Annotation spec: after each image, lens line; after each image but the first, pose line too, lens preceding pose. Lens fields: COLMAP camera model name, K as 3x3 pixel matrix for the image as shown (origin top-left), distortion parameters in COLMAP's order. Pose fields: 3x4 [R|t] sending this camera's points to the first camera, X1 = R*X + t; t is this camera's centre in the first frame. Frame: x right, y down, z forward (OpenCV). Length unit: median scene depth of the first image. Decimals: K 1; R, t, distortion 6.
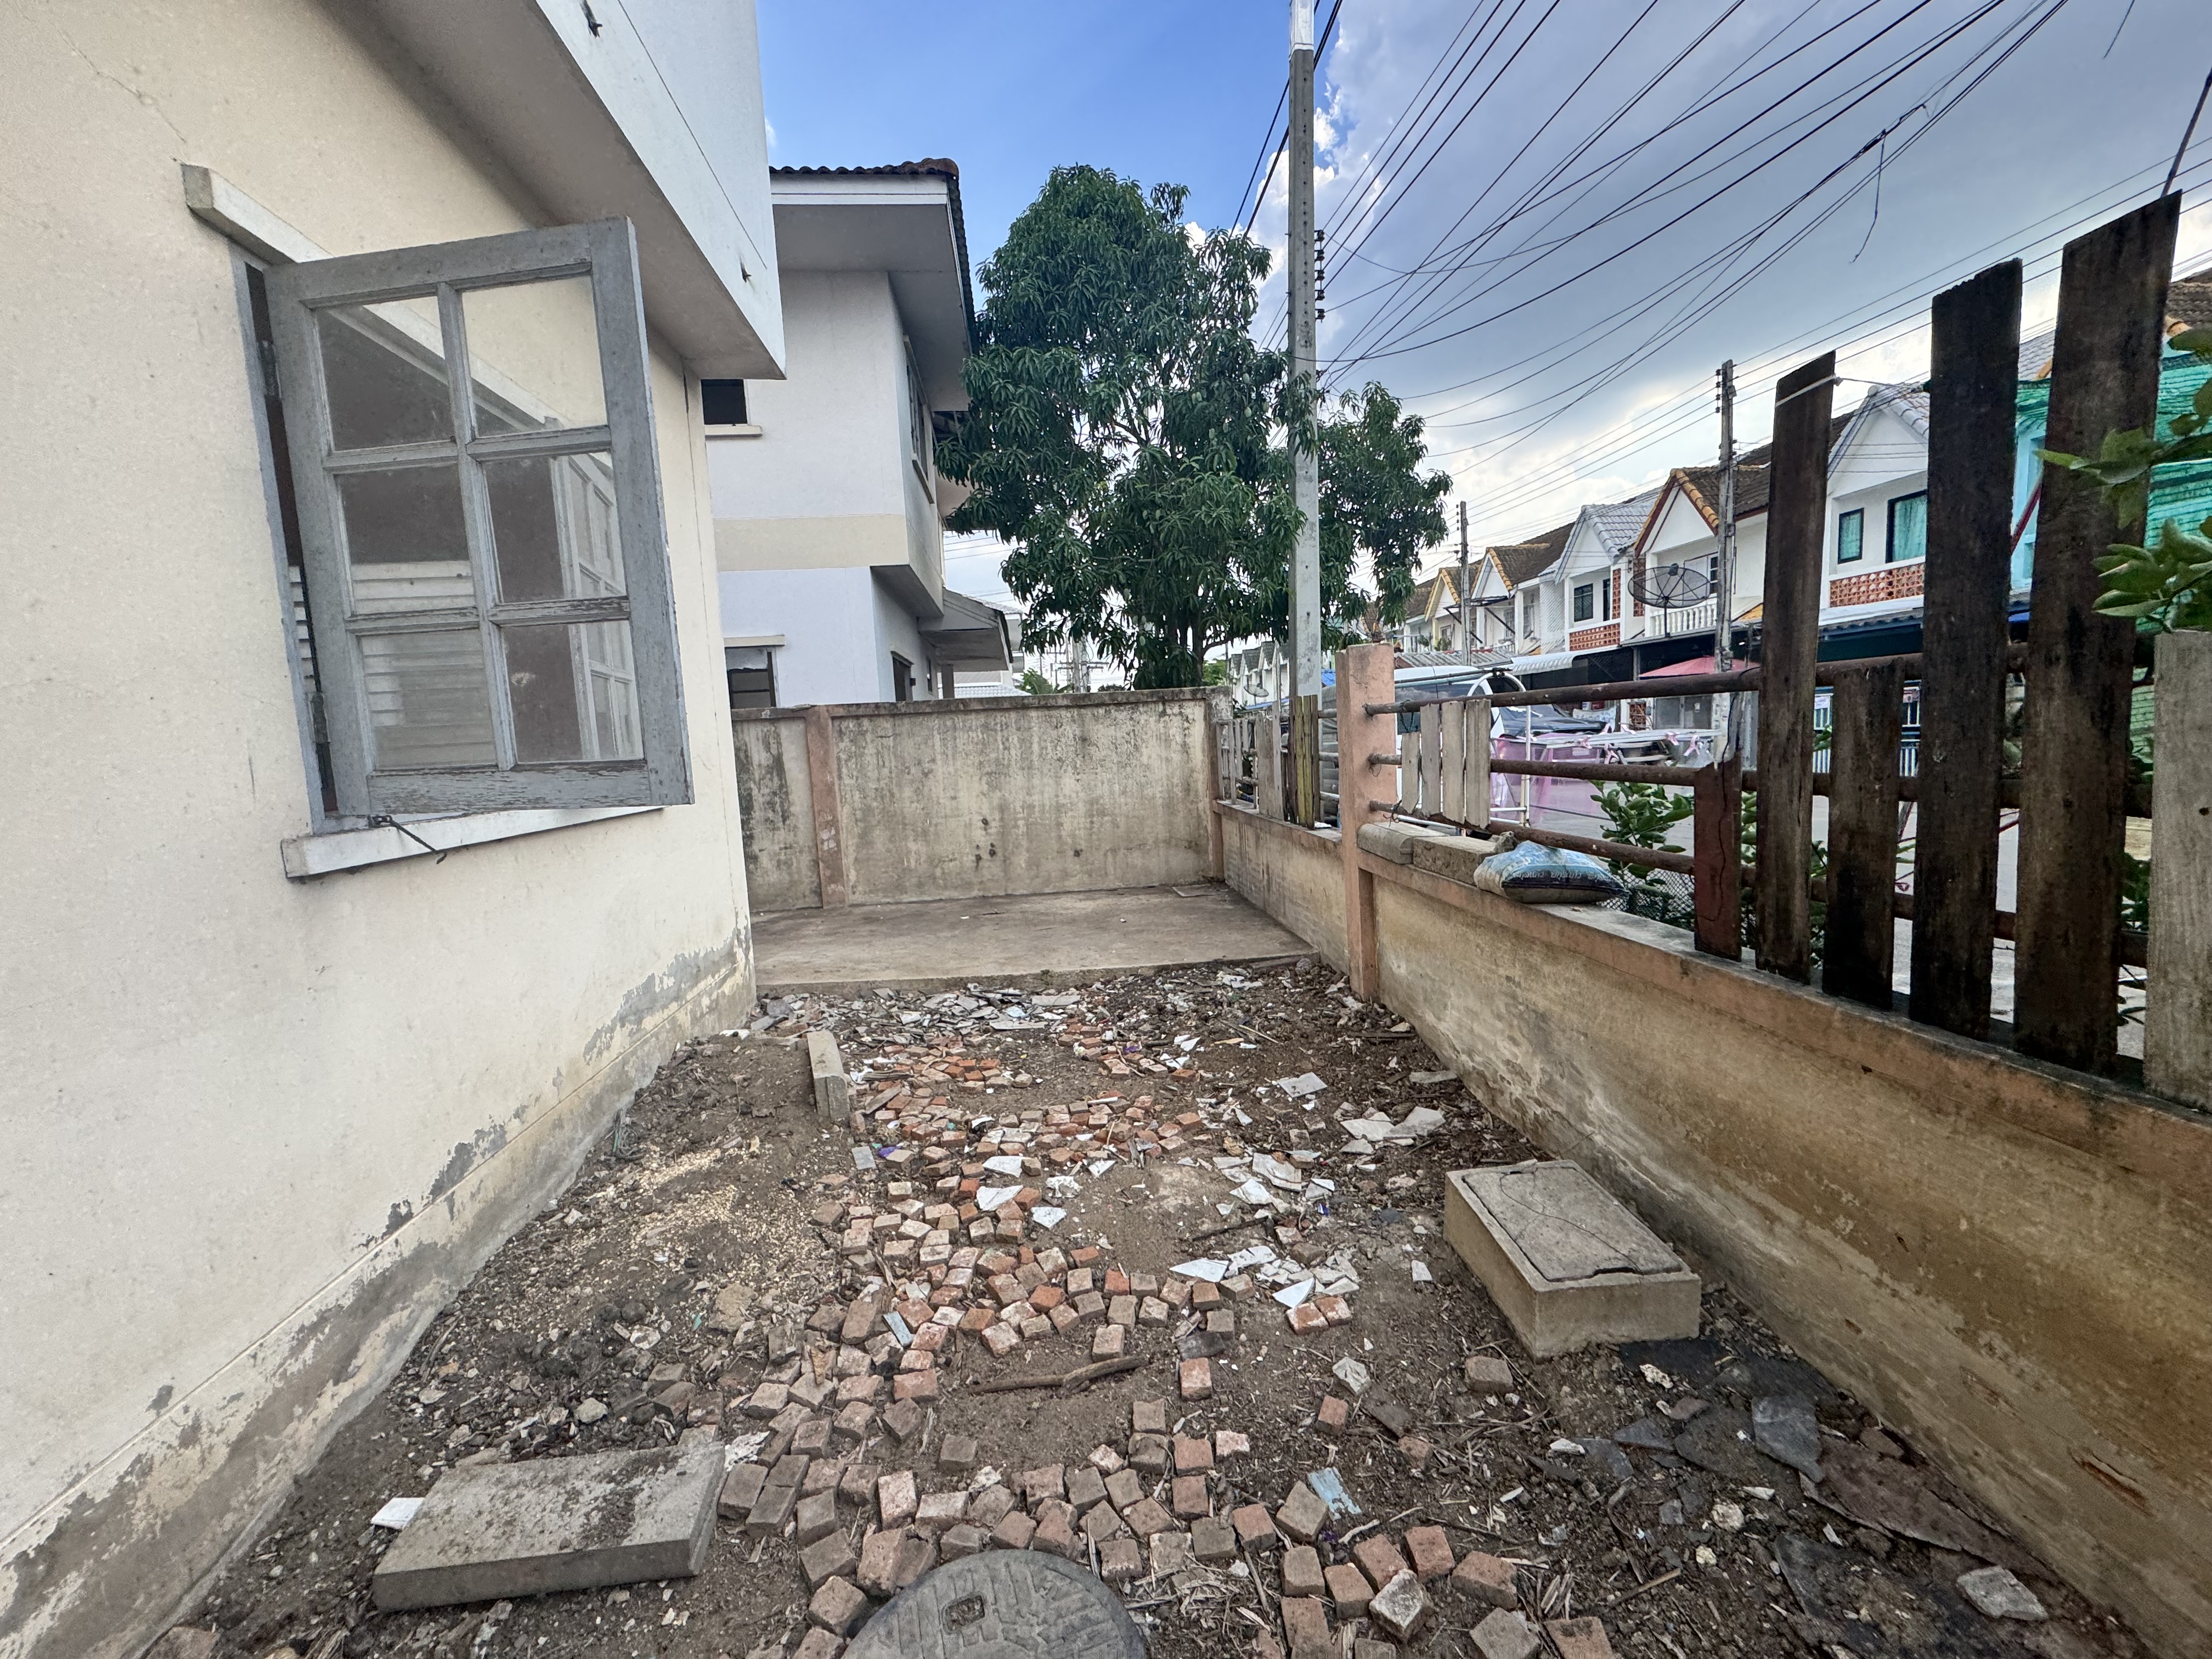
lens RADIAL K [[897.0, 0, 1102.1], [0, 897.0, 823.5], [0, 0, 1]] dist [-0.019531, 0.002227]
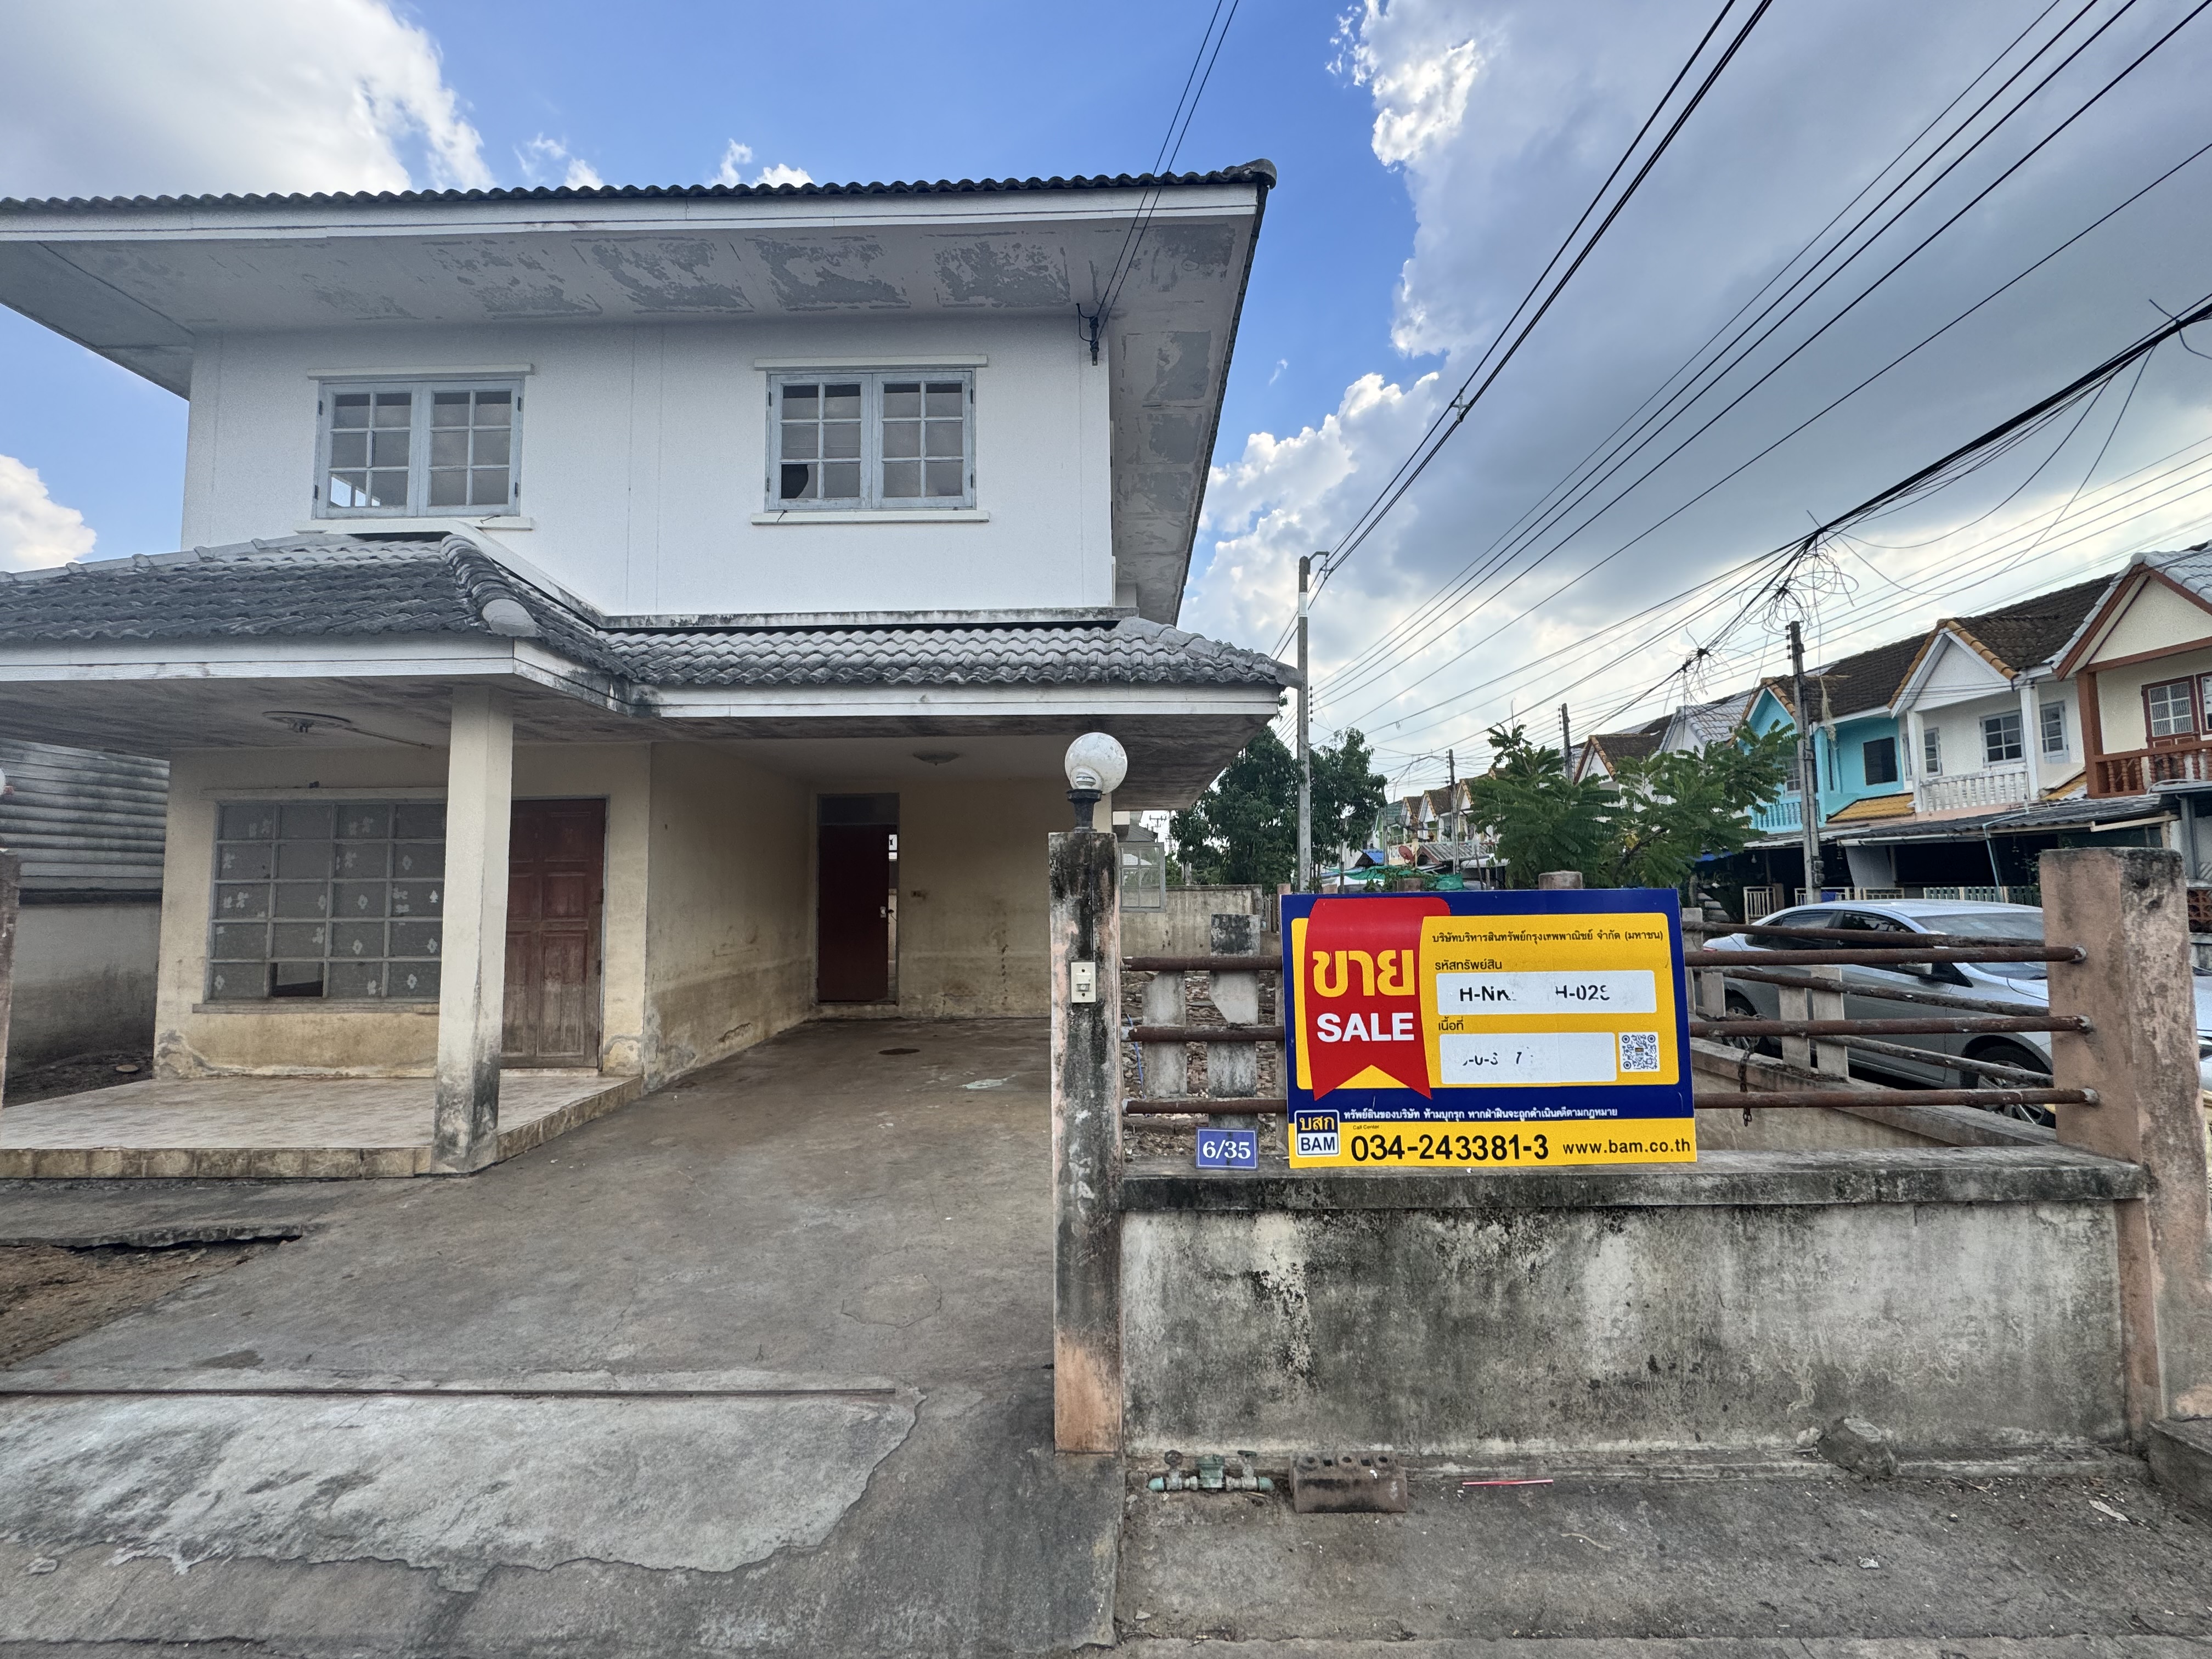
lens RADIAL K [[897.0, 0, 1118.0], [0, 897.0, 830.5], [0, 0, 1]] dist [-0.019531, 0.002227]
pose [[0.995926, 0.022530, -0.087320, -0.044682], [-0.038406, 0.982051, -0.184664, 0.183142], [0.081592, 0.187265, 0.978915, -1.550469]]
